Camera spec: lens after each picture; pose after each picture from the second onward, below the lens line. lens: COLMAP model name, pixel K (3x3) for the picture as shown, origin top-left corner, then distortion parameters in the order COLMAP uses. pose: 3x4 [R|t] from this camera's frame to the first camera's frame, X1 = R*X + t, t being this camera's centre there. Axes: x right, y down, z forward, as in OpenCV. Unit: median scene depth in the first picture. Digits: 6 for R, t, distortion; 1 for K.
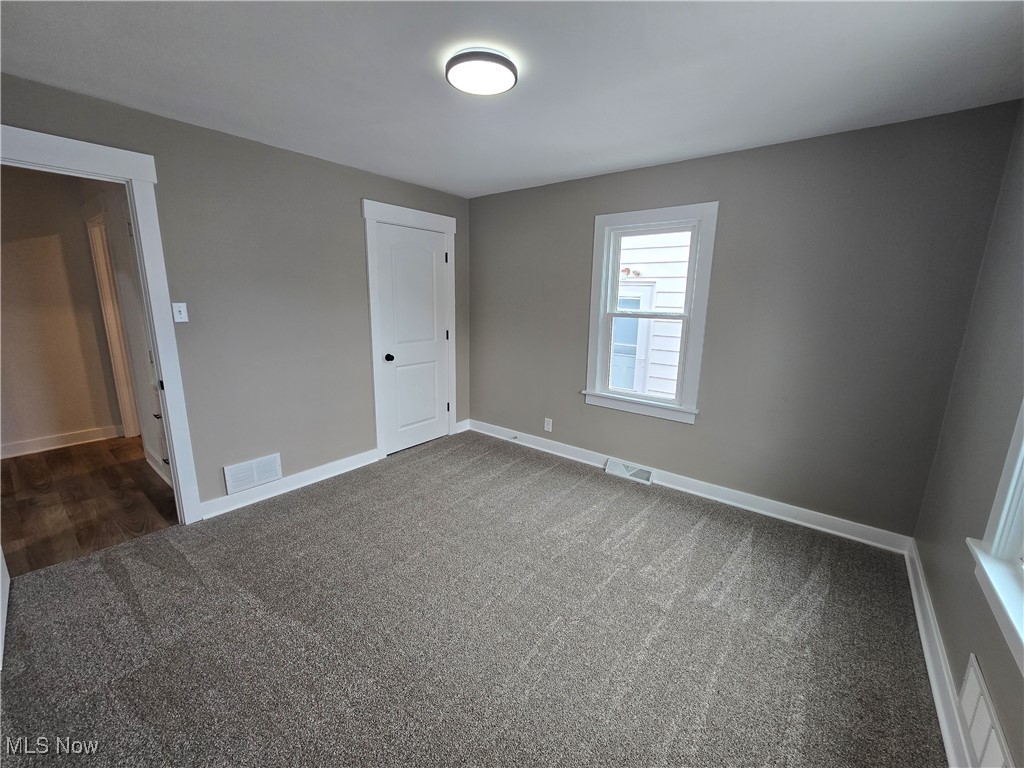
lens RADIAL K [[419.4, 0, 514.4], [0, 419.4, 382.1], [0, 0, 1]] dist [-0.004017, 0.000483]
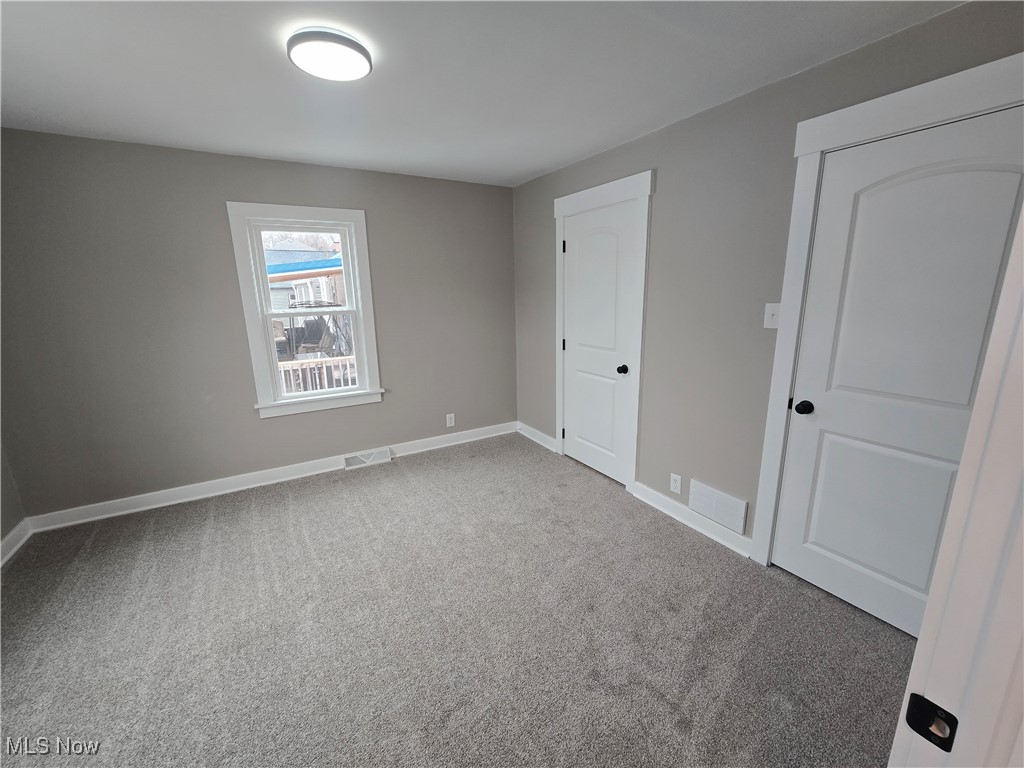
lens RADIAL K [[419.4, 0, 514.4], [0, 419.4, 382.1], [0, 0, 1]] dist [-0.004017, 0.000483]
pose [[0.365546, -0.223943, 0.903452, -0.450685], [0.209138, 0.965569, 0.154721, -0.052445], [-0.906994, 0.132389, 0.399795, 0.181488]]
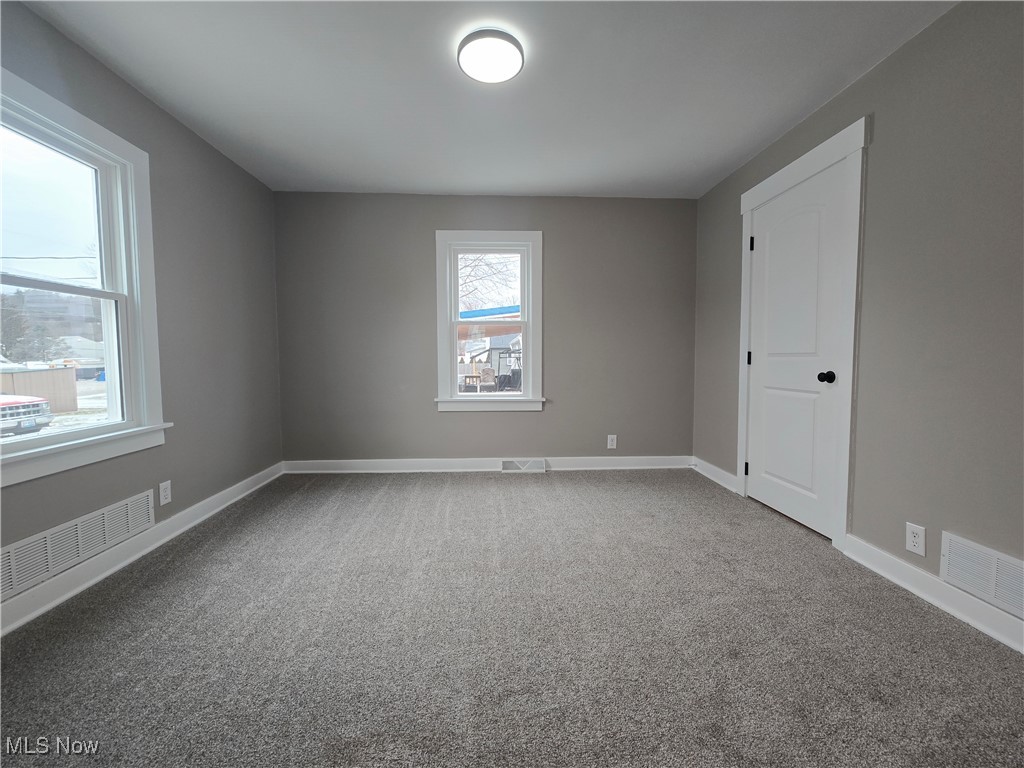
lens RADIAL K [[419.4, 0, 514.4], [0, 419.4, 382.1], [0, 0, 1]] dist [-0.004017, 0.000483]
pose [[0.754758, -0.051225, 0.654000, -0.376575], [0.144589, 0.985419, -0.089681, 0.108261], [-0.639871, 0.162248, 0.751160, 0.140910]]
